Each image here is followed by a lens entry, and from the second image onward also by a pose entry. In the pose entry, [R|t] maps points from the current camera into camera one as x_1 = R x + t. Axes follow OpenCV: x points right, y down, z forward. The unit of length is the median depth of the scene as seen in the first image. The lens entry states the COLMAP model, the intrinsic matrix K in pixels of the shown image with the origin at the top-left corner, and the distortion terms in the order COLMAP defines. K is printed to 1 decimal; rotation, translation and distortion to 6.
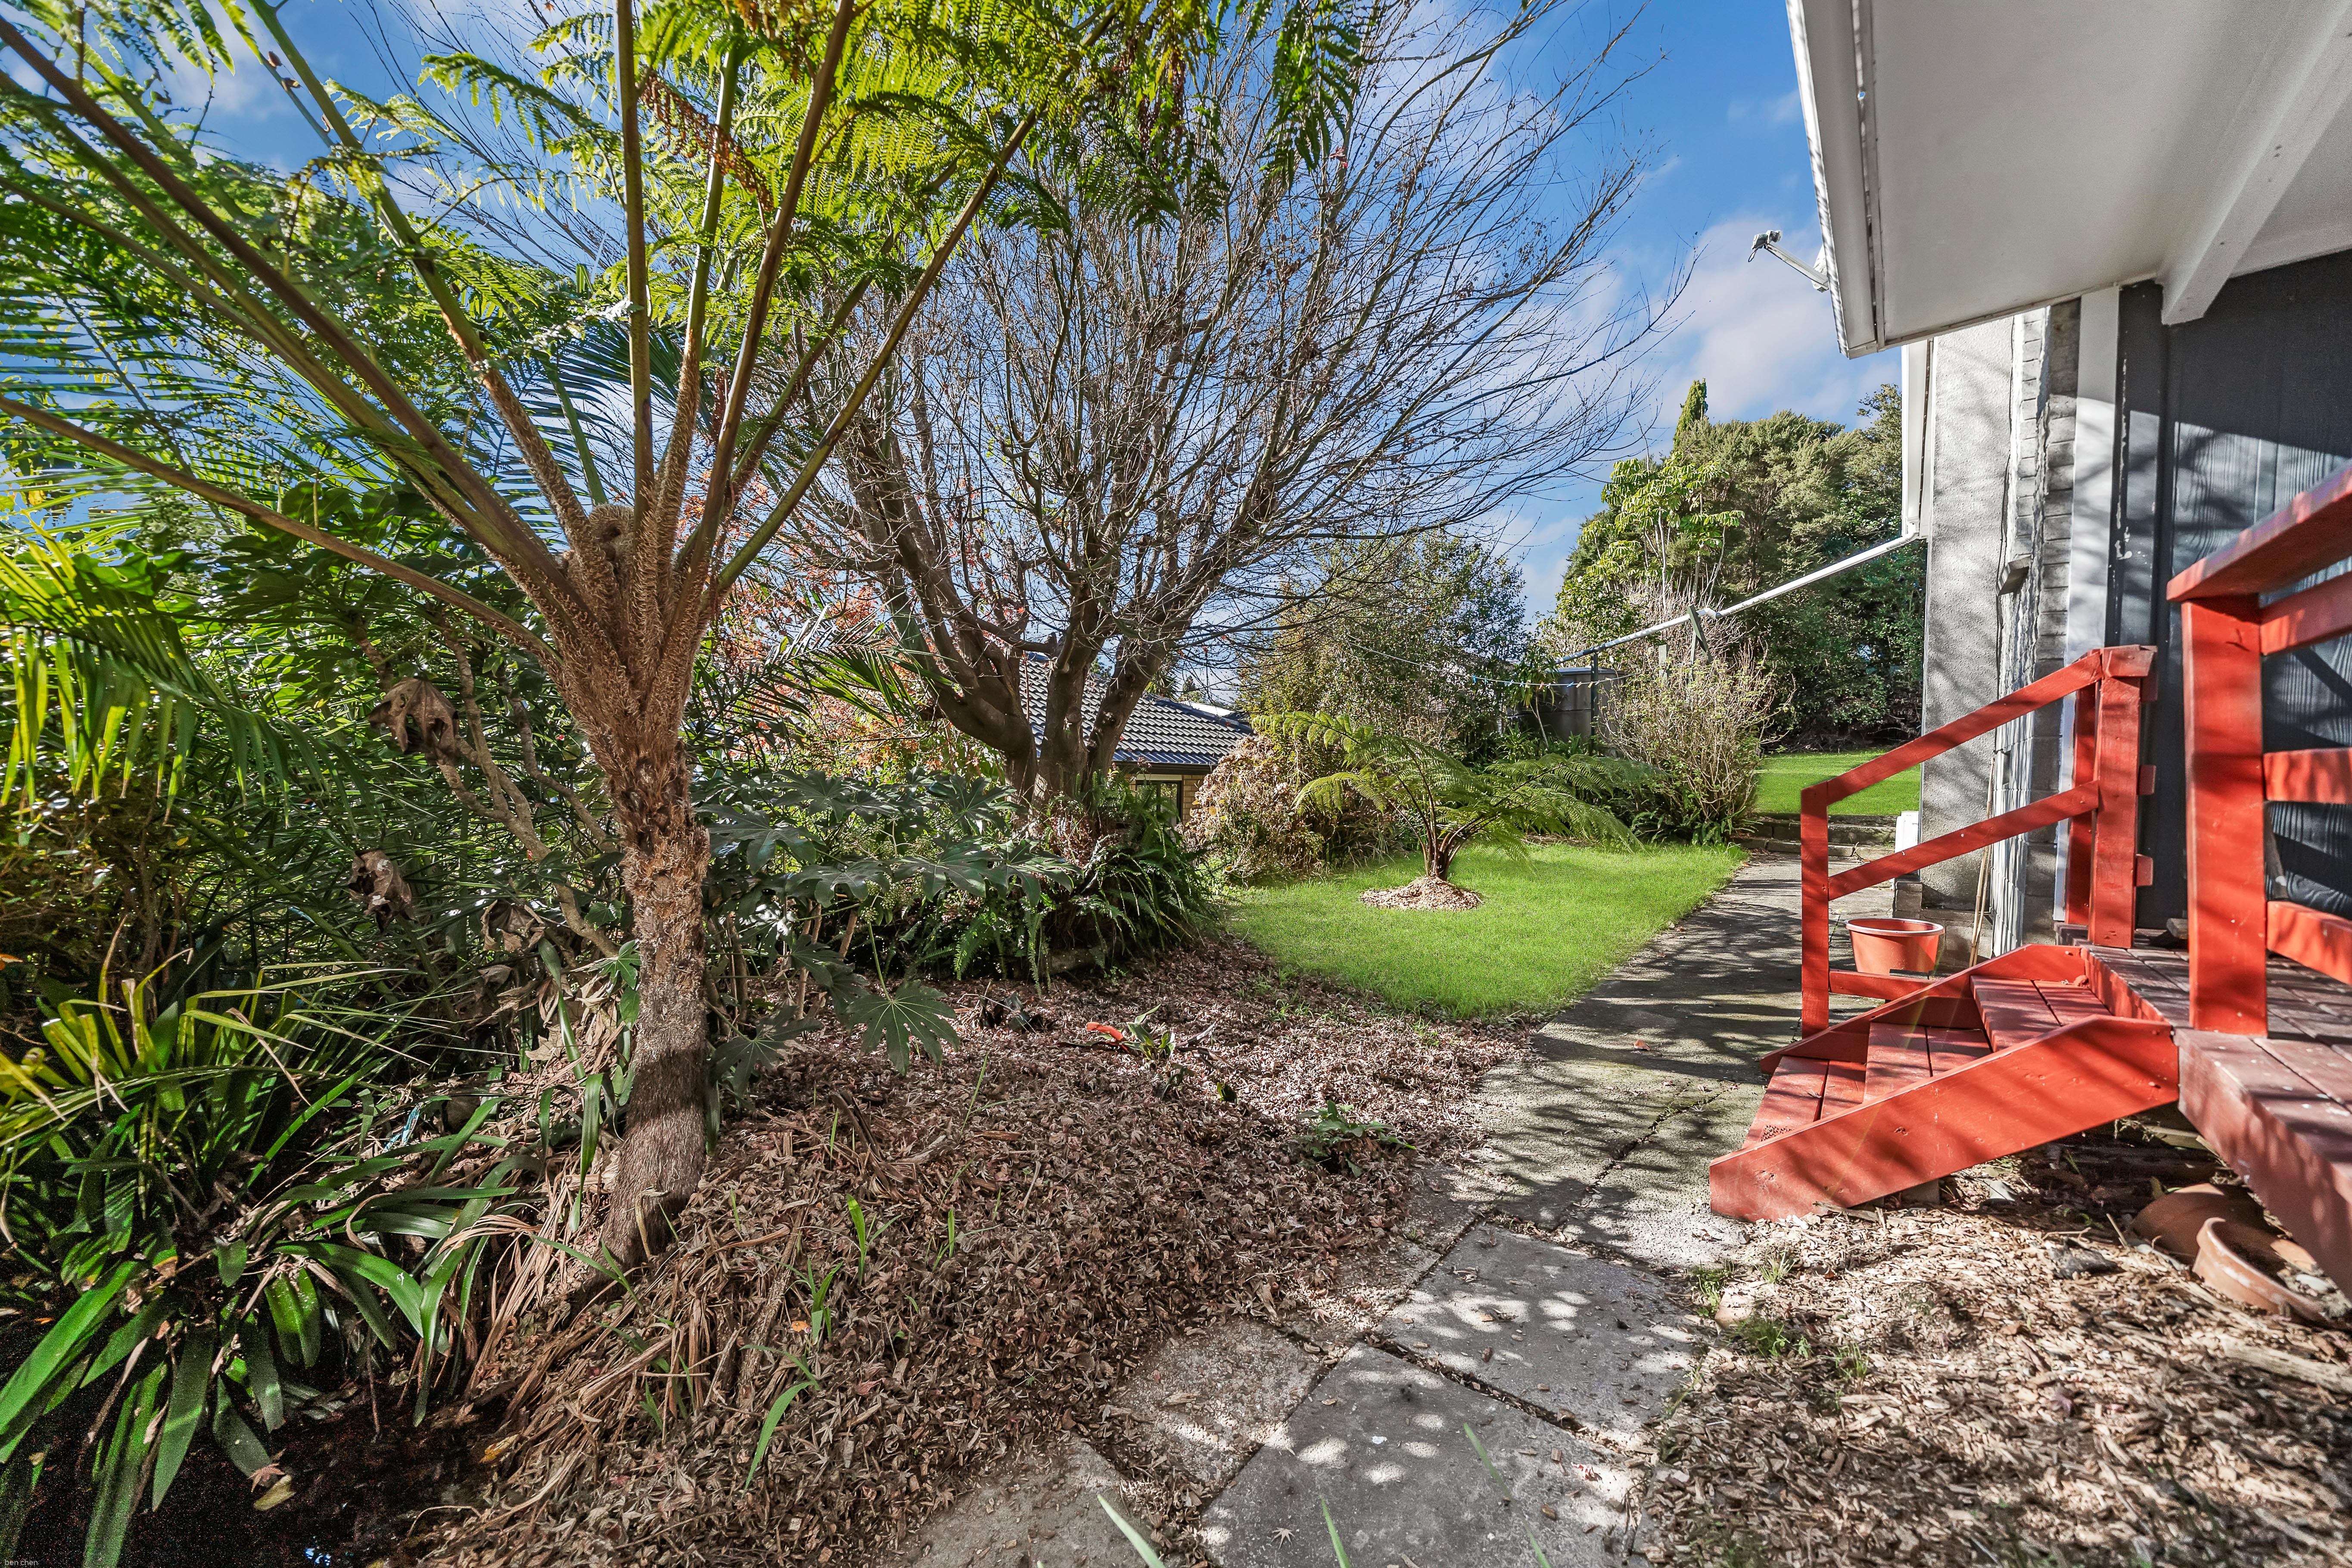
lens RADIAL K [[810.8, 0, 1176.0], [0, 810.8, 784.0], [0, 0, 1]] dist [-0.013961, -0.000141]
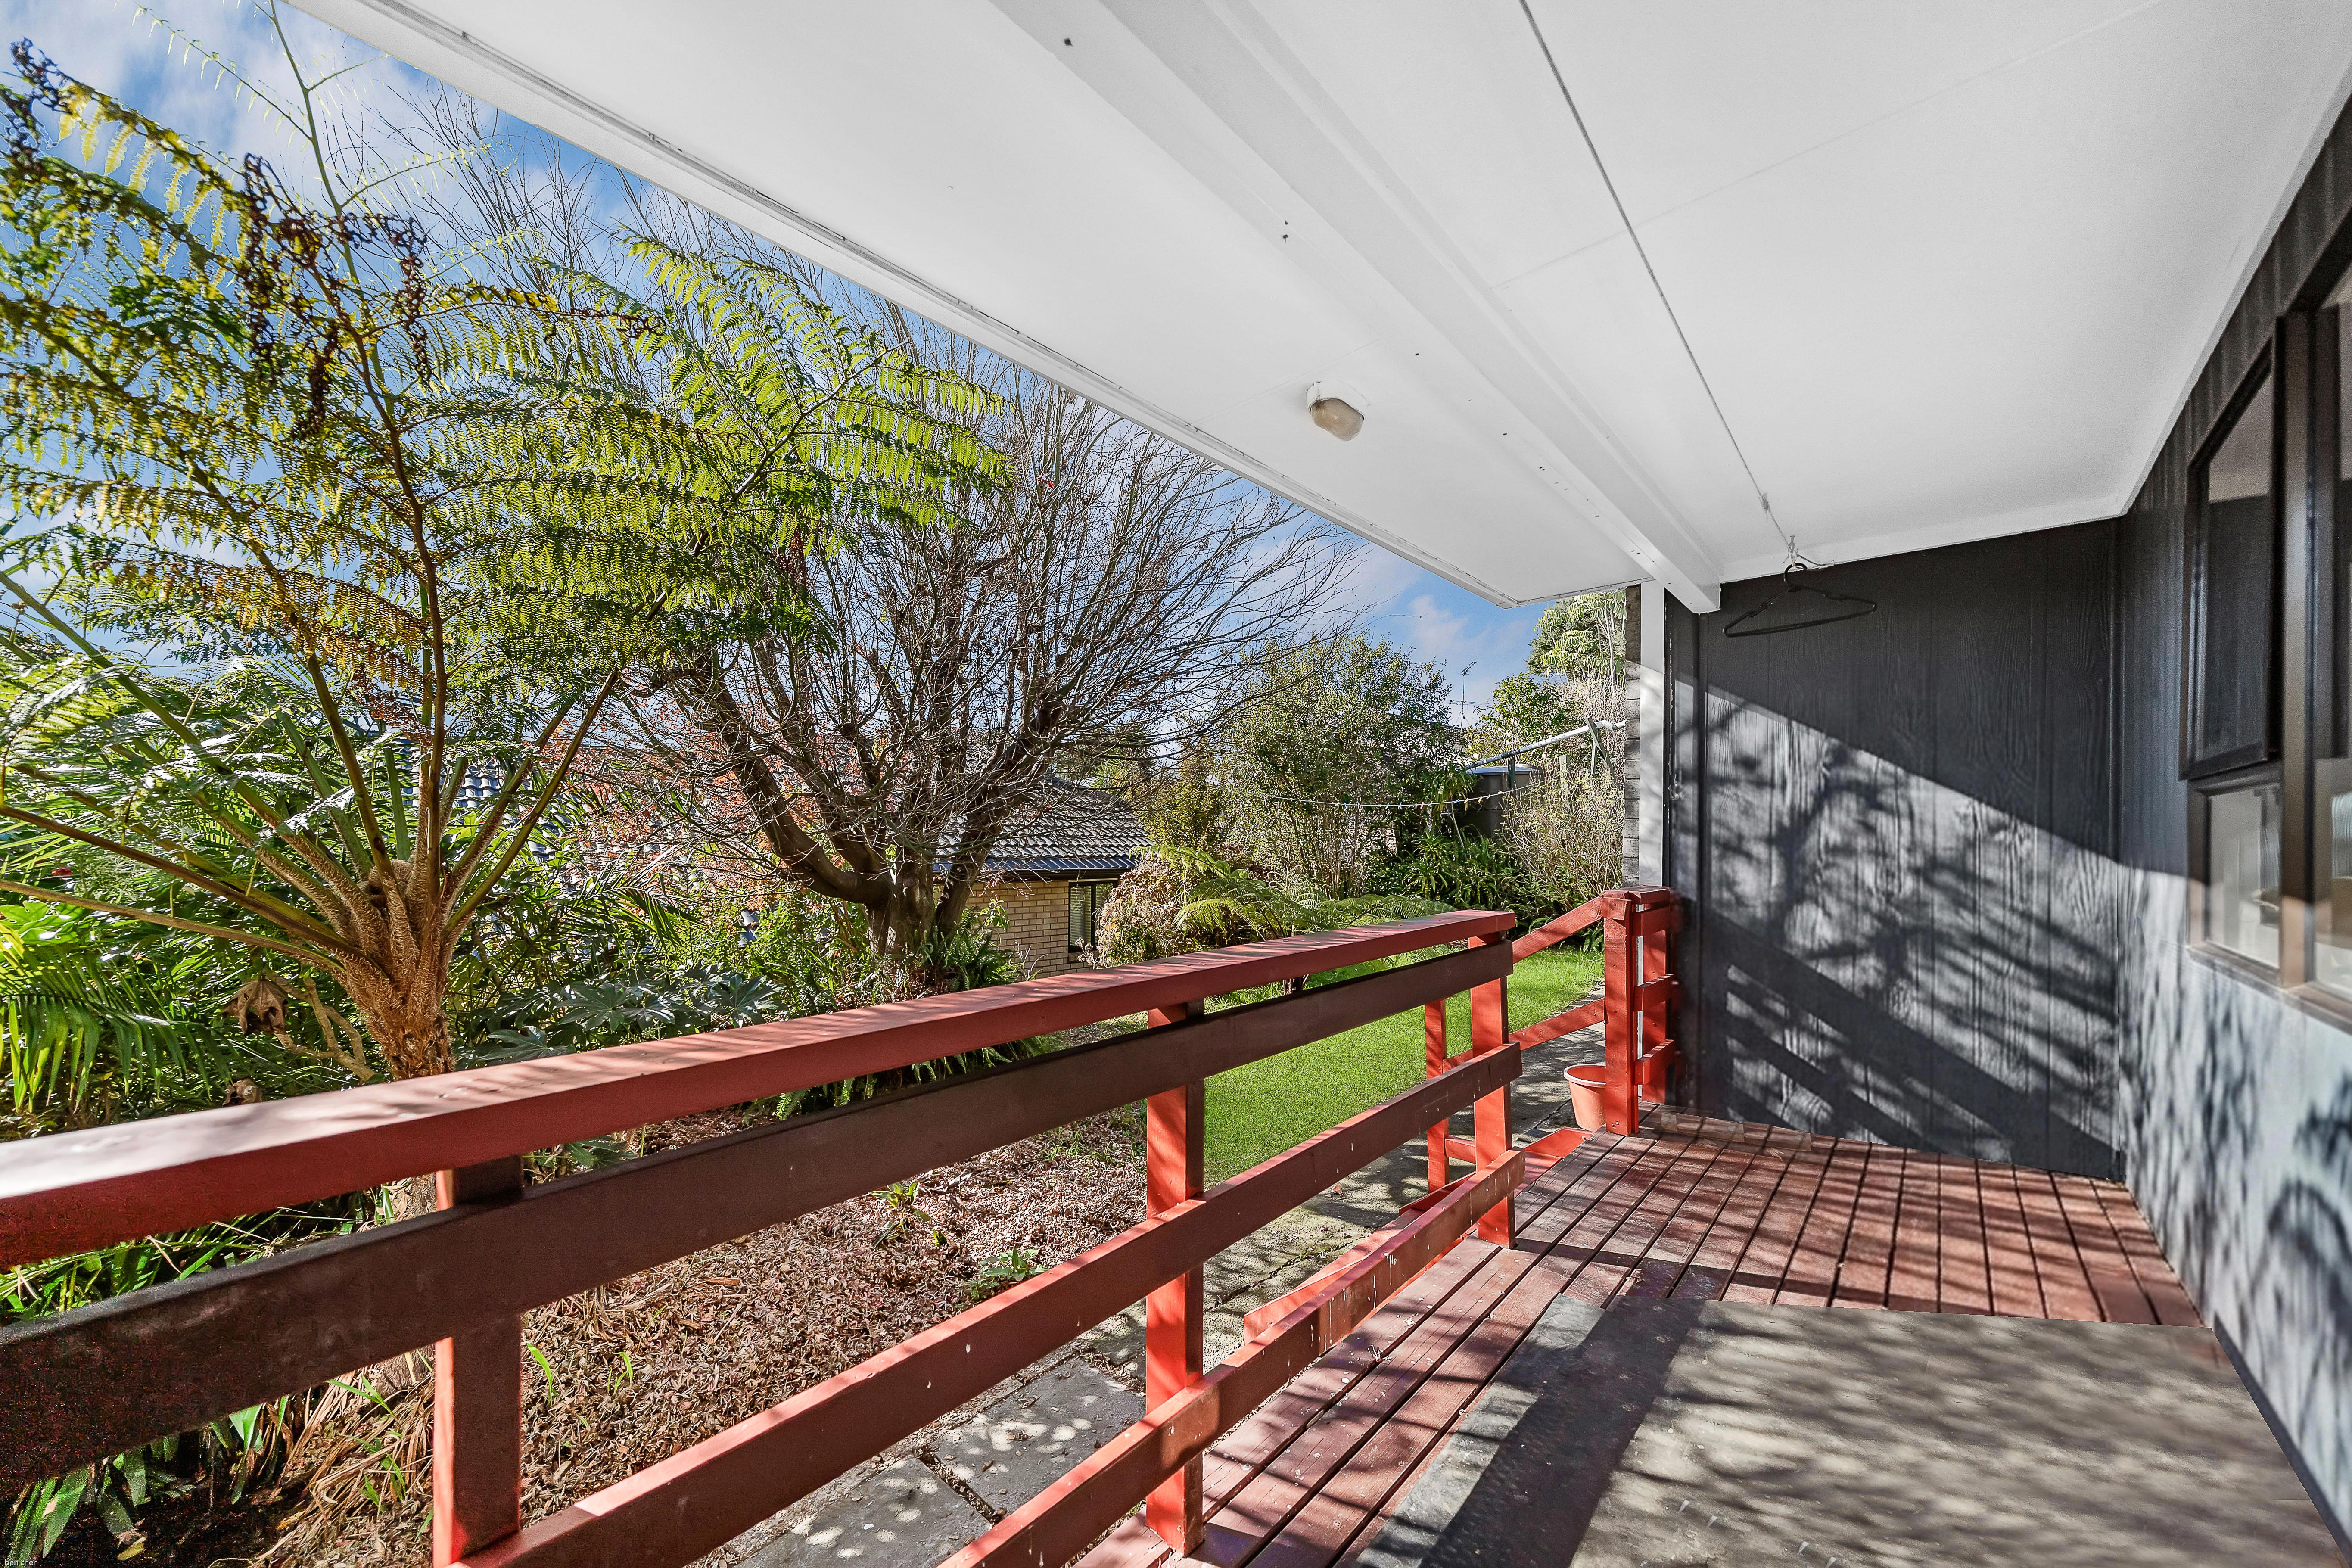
lens RADIAL K [[817.3, 0, 1171.9], [0, 817.3, 817.9], [0, 0, 1]] dist [-0.011068, 0.000179]
pose [[0.999657, -0.004927, -0.025726, 0.711240], [0.004133, 0.999516, -0.030823, -0.350042], [0.025866, 0.030706, 0.999194, -0.406645]]
